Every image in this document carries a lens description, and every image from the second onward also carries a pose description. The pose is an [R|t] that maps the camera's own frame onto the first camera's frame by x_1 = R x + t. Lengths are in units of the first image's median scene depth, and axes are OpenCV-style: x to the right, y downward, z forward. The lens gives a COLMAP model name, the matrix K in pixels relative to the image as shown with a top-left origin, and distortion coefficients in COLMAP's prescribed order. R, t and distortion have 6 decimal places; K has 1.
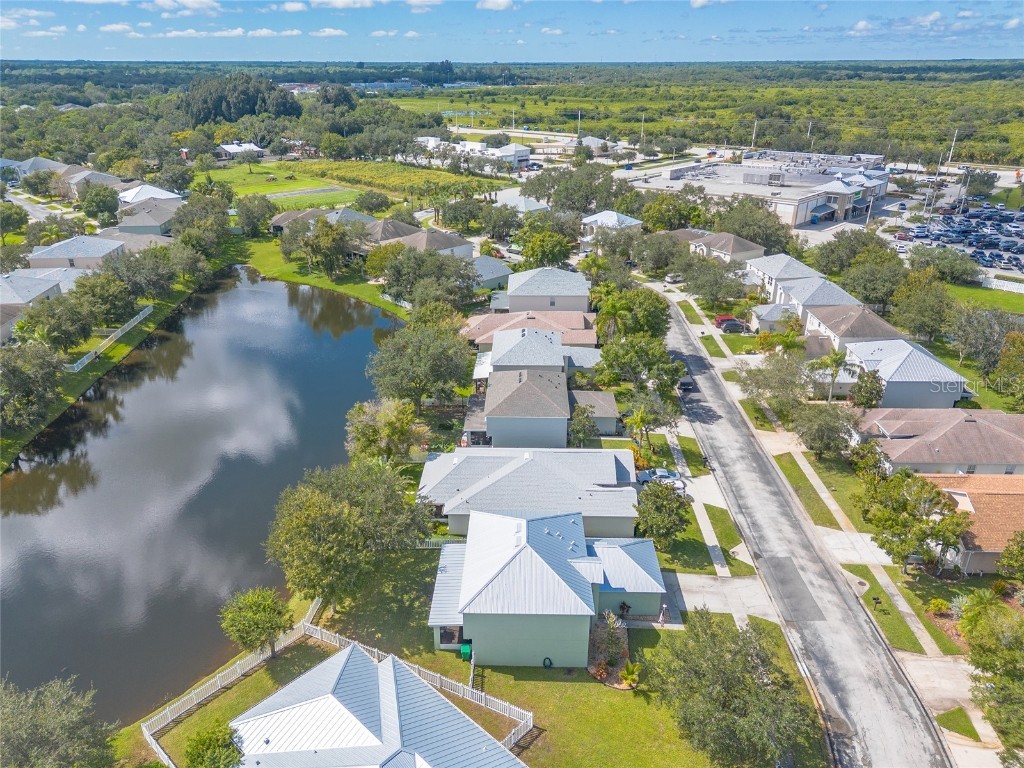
lens RADIAL K [[721.4, 0, 509.4], [0, 721.4, 387.9], [0, 0, 1]] dist [0.060364, -0.046457]
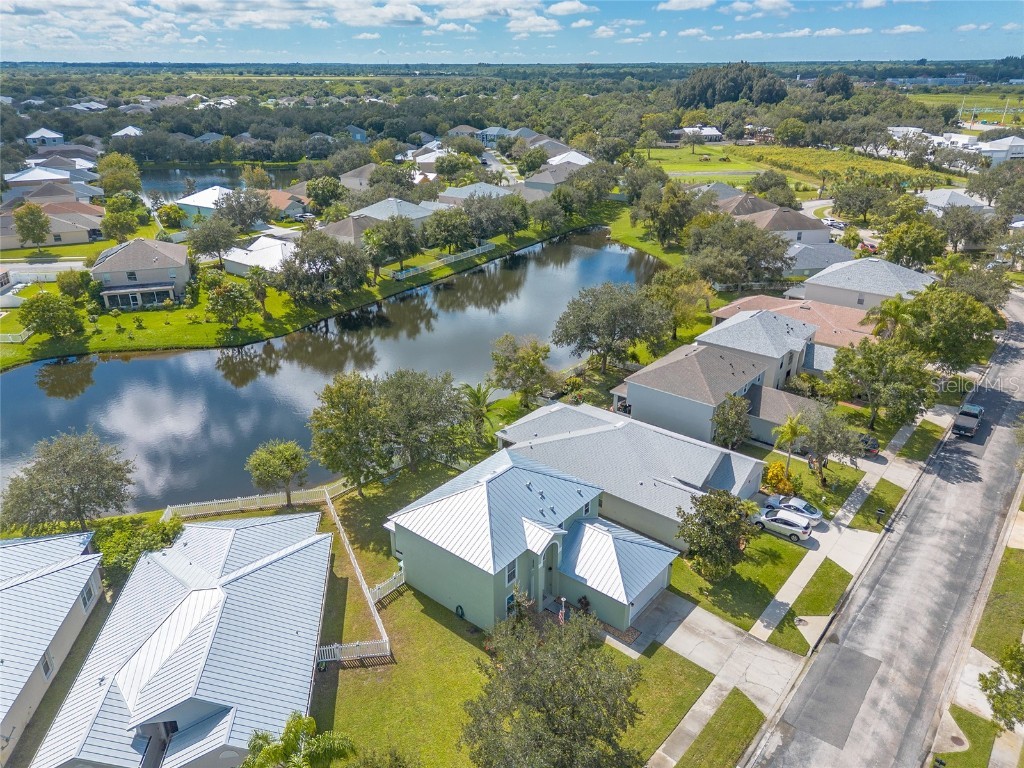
lens RADIAL K [[721.4, 0, 510.1], [0, 721.4, 389.8], [0, 0, 1]] dist [0.060364, -0.046457]
pose [[0.785990, 0.252716, -0.564229, 0.355965], [-0.251713, 0.964381, 0.081299, 0.014189], [0.564678, 0.078124, 0.821606, 0.177215]]
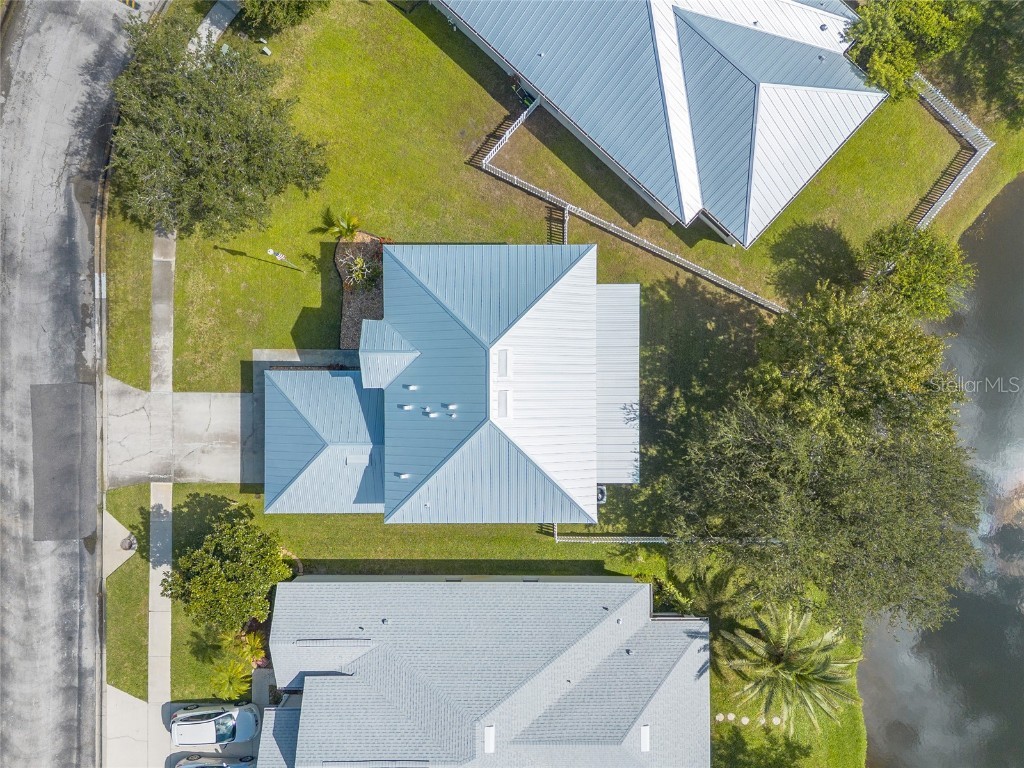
lens RADIAL K [[721.4, 0, 493.0], [0, 721.4, 387.4], [0, 0, 1]] dist [0.060364, -0.046457]
pose [[-0.999690, 0.023906, 0.006929, 0.011784], [-0.003616, -0.414920, 0.909851, -0.203564], [0.024626, 0.909544, 0.414878, 0.536395]]
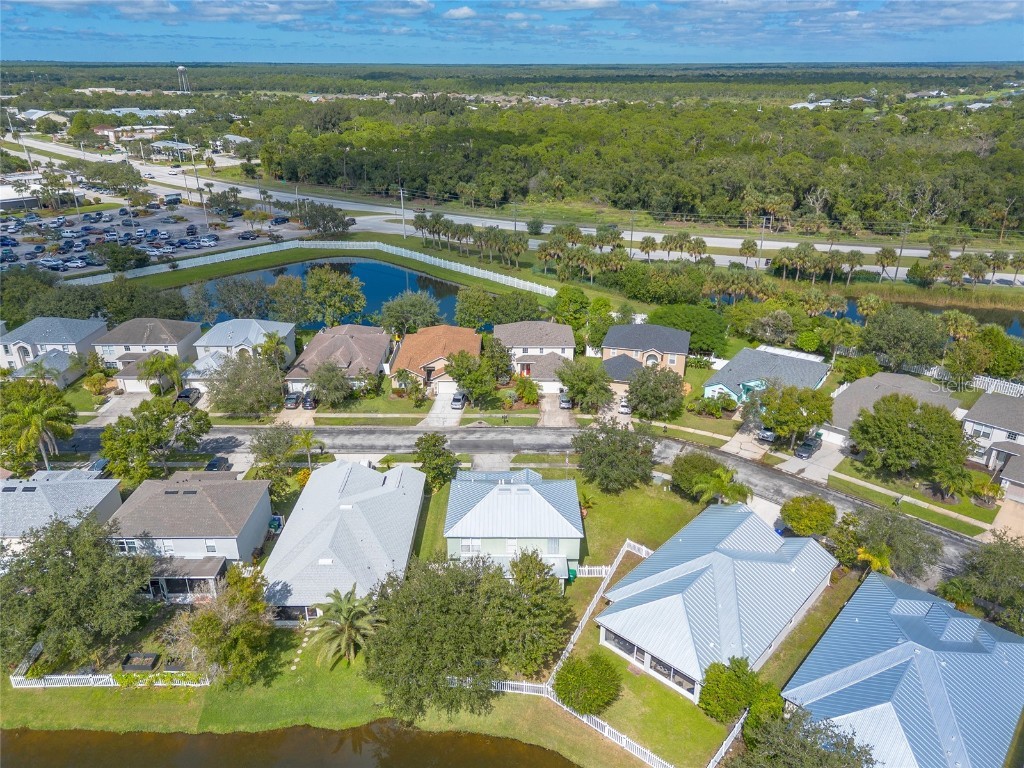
lens RADIAL K [[721.4, 0, 511.8], [0, 721.4, 383.3], [0, 0, 1]] dist [0.060364, -0.046457]
pose [[-0.020309, -0.401438, 0.915661, -0.711638], [0.406913, 0.833245, 0.374331, -0.280395], [-0.913241, 0.380197, 0.146428, 0.522237]]
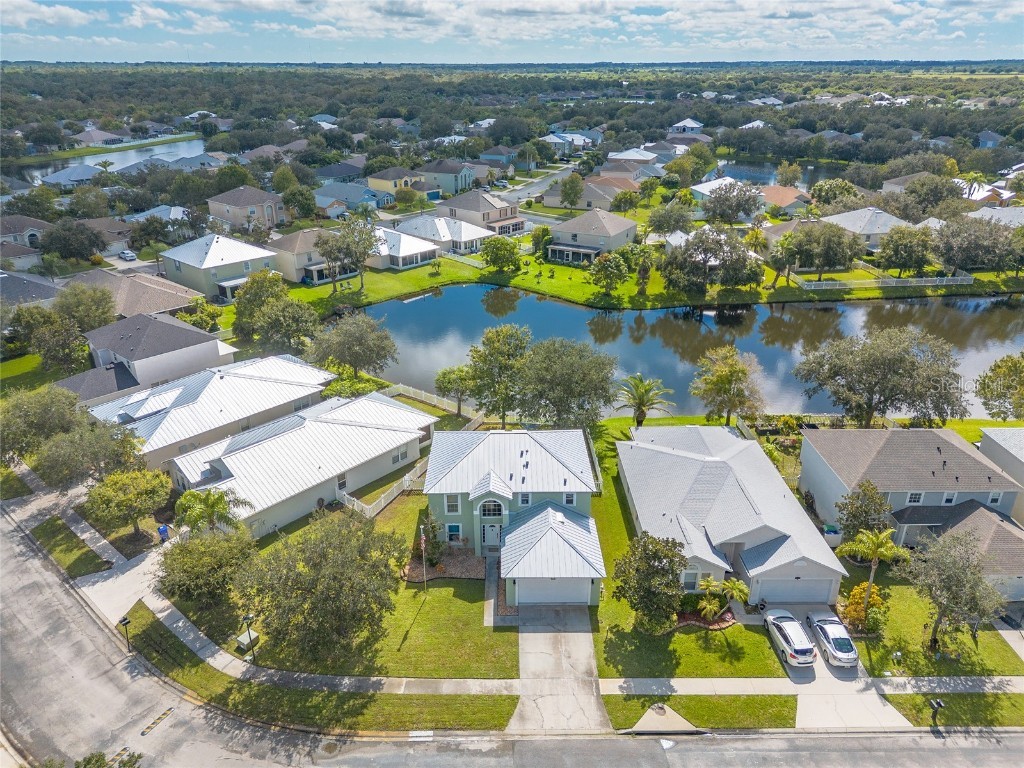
lens RADIAL K [[721.4, 0, 509.3], [0, 721.4, 381.7], [0, 0, 1]] dist [0.060364, -0.046457]
pose [[0.036583, 0.401691, -0.915044, 0.630490], [-0.405343, 0.842916, 0.353822, -0.149738], [0.913432, 0.357963, 0.193659, 0.538565]]
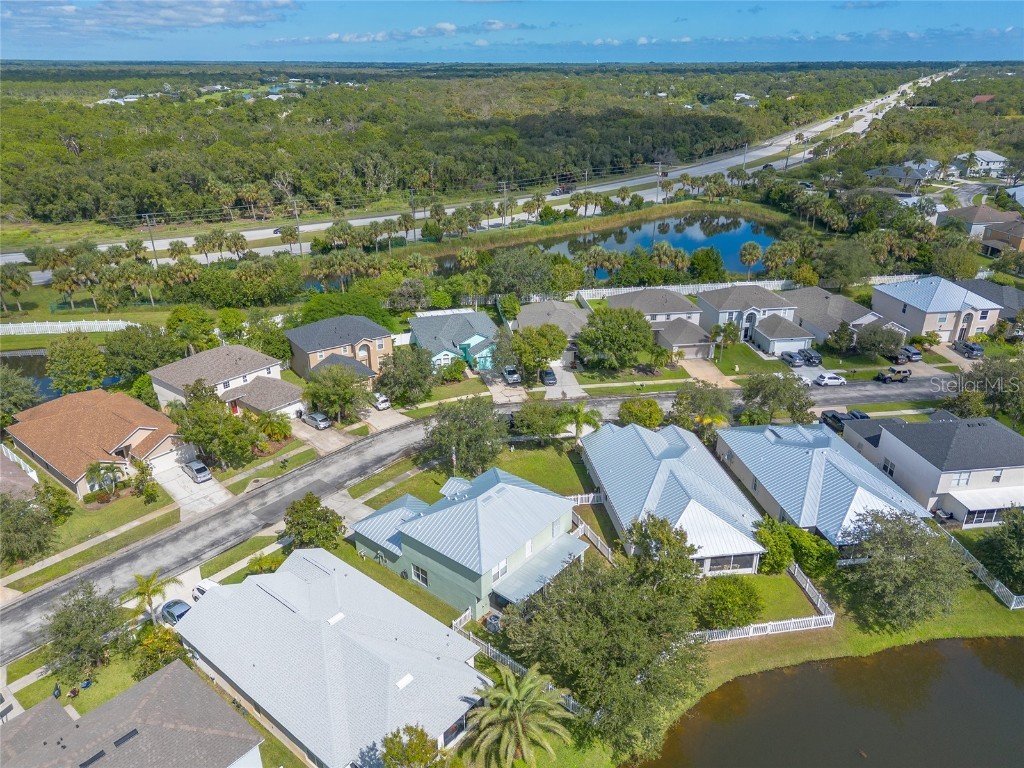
lens RADIAL K [[721.4, 0, 514.9], [0, 721.4, 386.3], [0, 0, 1]] dist [0.060364, -0.046457]
pose [[-0.789950, -0.248799, 0.560427, -0.398644], [0.249760, 0.704165, 0.664659, -0.430074], [-0.560000, 0.665019, -0.494115, 0.972742]]
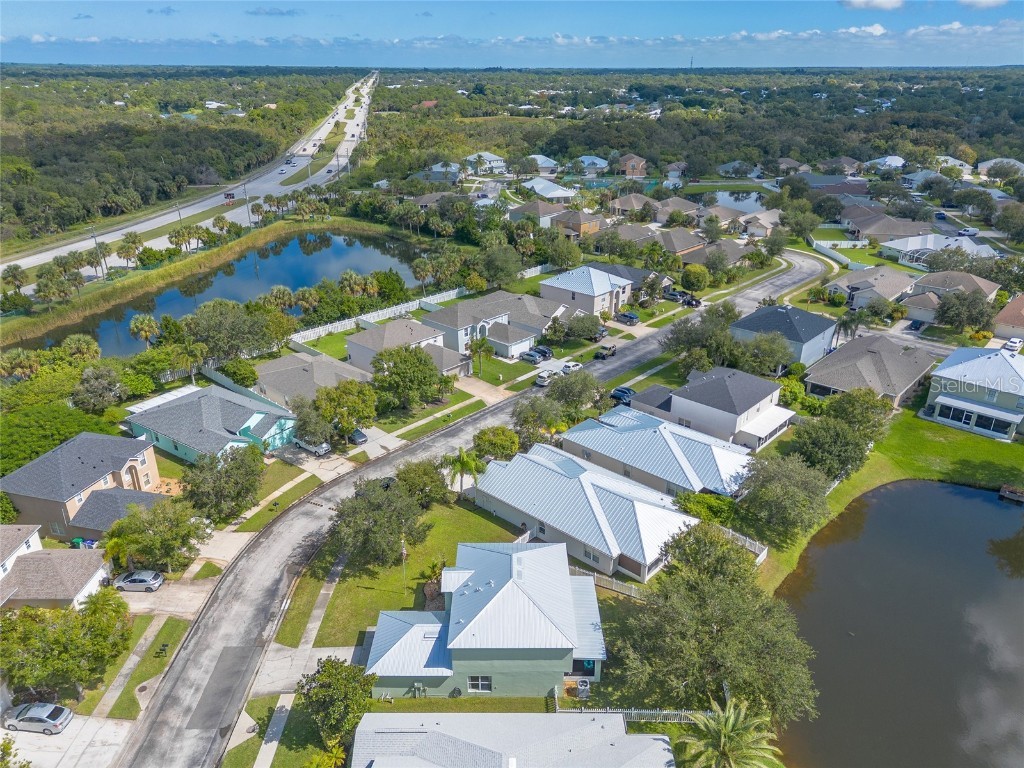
lens RADIAL K [[721.4, 0, 510.9], [0, 721.4, 385.7], [0, 0, 1]] dist [0.060364, -0.046457]
pose [[-0.999661, 0.009290, -0.024318, 0.033503], [-0.011737, 0.672963, 0.739583, -0.514842], [0.023236, 0.739618, -0.672626, 1.040877]]
